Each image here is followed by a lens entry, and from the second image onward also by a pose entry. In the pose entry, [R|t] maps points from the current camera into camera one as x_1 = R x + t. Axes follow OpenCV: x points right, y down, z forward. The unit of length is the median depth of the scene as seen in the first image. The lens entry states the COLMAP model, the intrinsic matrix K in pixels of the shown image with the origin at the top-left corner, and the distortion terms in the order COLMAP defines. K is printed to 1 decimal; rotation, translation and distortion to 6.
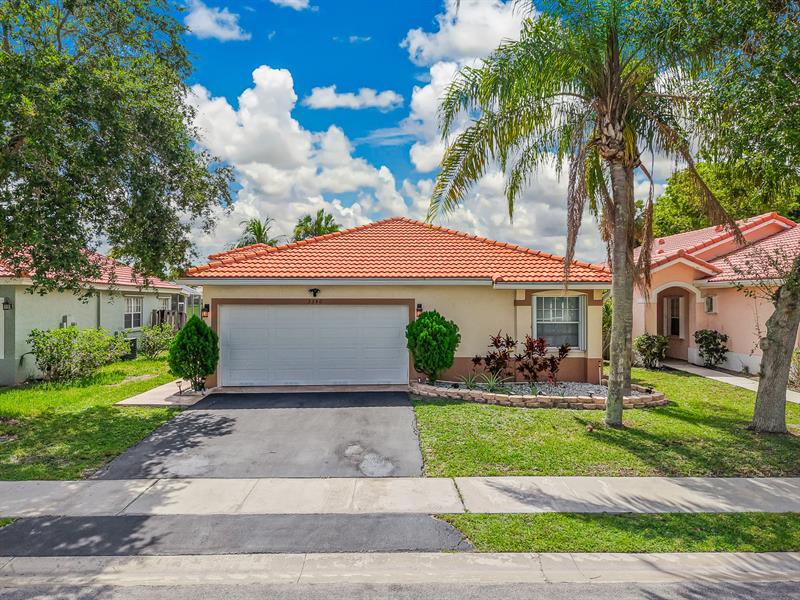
lens RADIAL K [[541.8, 0, 397.2], [0, 541.8, 300.9], [0, 0, 1]] dist [0.028197, -0.028023]
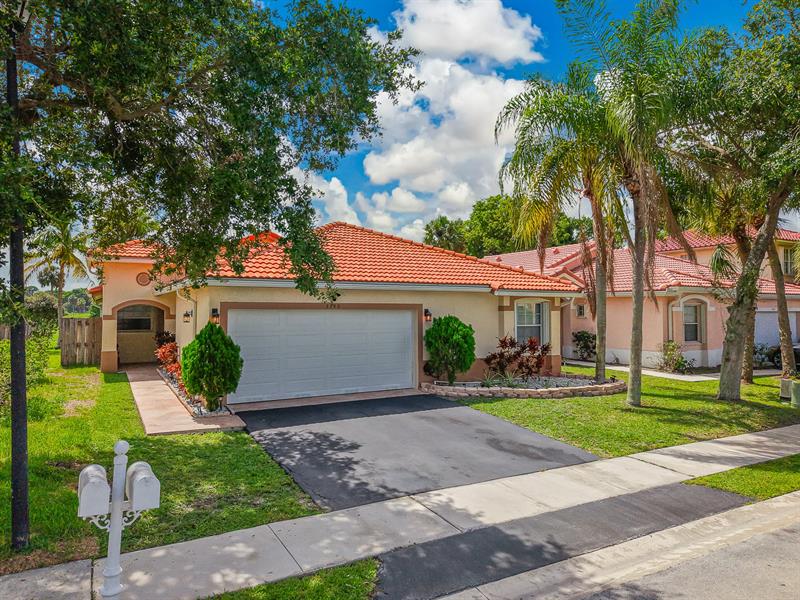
lens RADIAL K [[541.8, 0, 397.2], [0, 541.8, 300.9], [0, 0, 1]] dist [0.028197, -0.028023]
pose [[0.883305, 0.009681, 0.468699, -0.800051], [-0.000637, 0.999811, -0.019452, 0.016581], [-0.468798, 0.016884, 0.883144, 0.181842]]
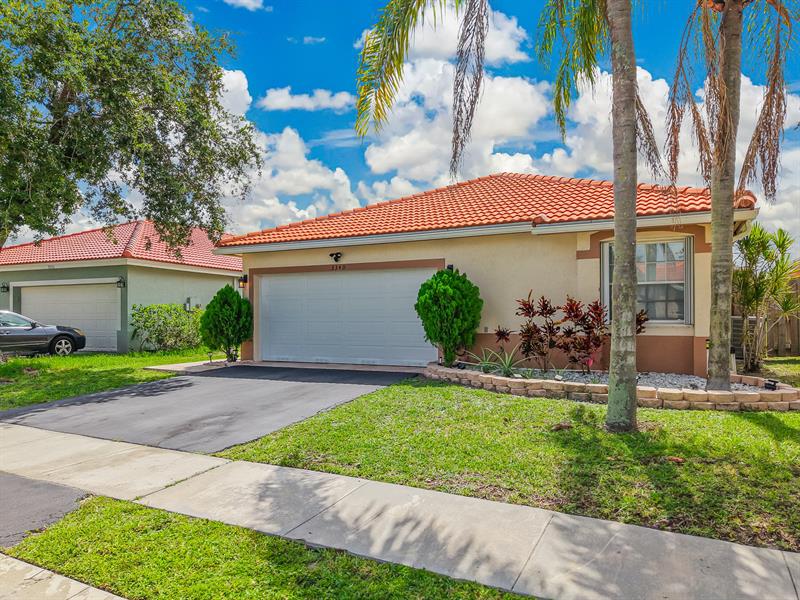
lens RADIAL K [[541.8, 0, 397.2], [0, 541.8, 300.9], [0, 0, 1]] dist [0.028197, -0.028023]
pose [[0.878000, -0.016580, -0.478374, 0.565521], [0.003221, 0.999582, -0.028734, 0.130063], [0.478650, 0.023688, 0.877686, 0.442122]]
